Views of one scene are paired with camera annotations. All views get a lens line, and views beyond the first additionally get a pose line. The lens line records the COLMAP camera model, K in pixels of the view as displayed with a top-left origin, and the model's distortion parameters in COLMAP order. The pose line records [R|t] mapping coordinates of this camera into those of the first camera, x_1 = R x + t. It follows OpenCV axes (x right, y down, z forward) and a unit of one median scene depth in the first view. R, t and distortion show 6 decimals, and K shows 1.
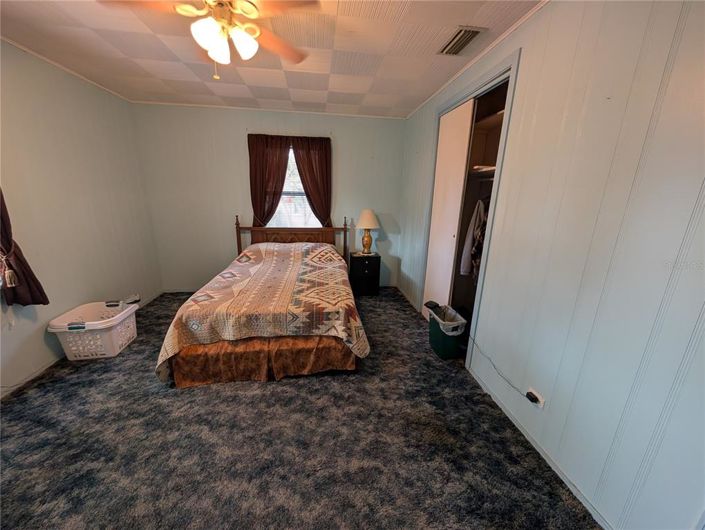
lens RADIAL K [[267.6, 0, 354.8], [0, 267.6, 264.6], [0, 0, 1]] dist [-0.001808, -0.000082]
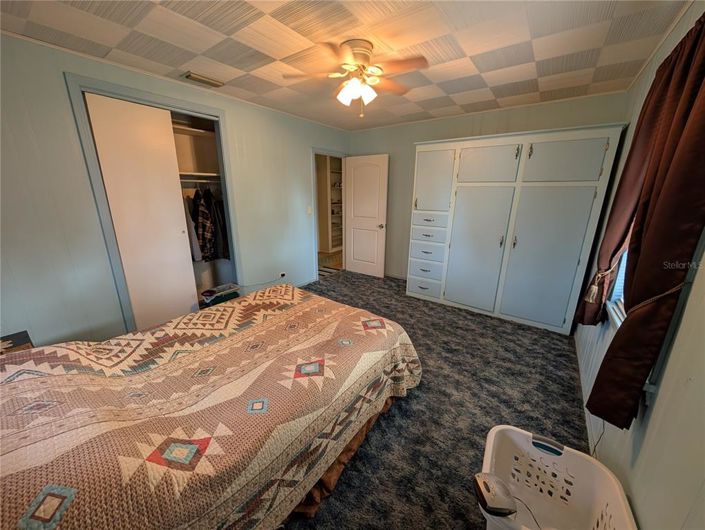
lens RADIAL K [[267.6, 0, 352.5], [0, 267.6, 266.3], [0, 0, 1]] dist [-0.001808, -0.000082]
pose [[-0.717131, -0.209970, 0.664557, -1.097278], [0.161150, 0.877739, 0.451226, -0.454333], [-0.678051, 0.430681, -0.595617, 1.538287]]
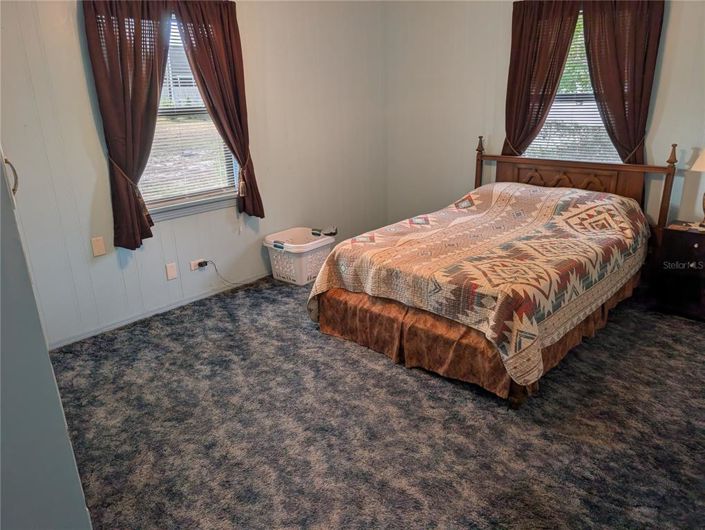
lens RADIAL K [[506.1, 0, 355.8], [0, 506.1, 258.3], [0, 0, 1]] dist [0.011665, -0.013116]
pose [[0.634483, 0.203145, -0.745764, 0.597016], [-0.157978, 0.978559, 0.132153, -0.017311], [0.756621, 0.033966, 0.652971, -0.018675]]
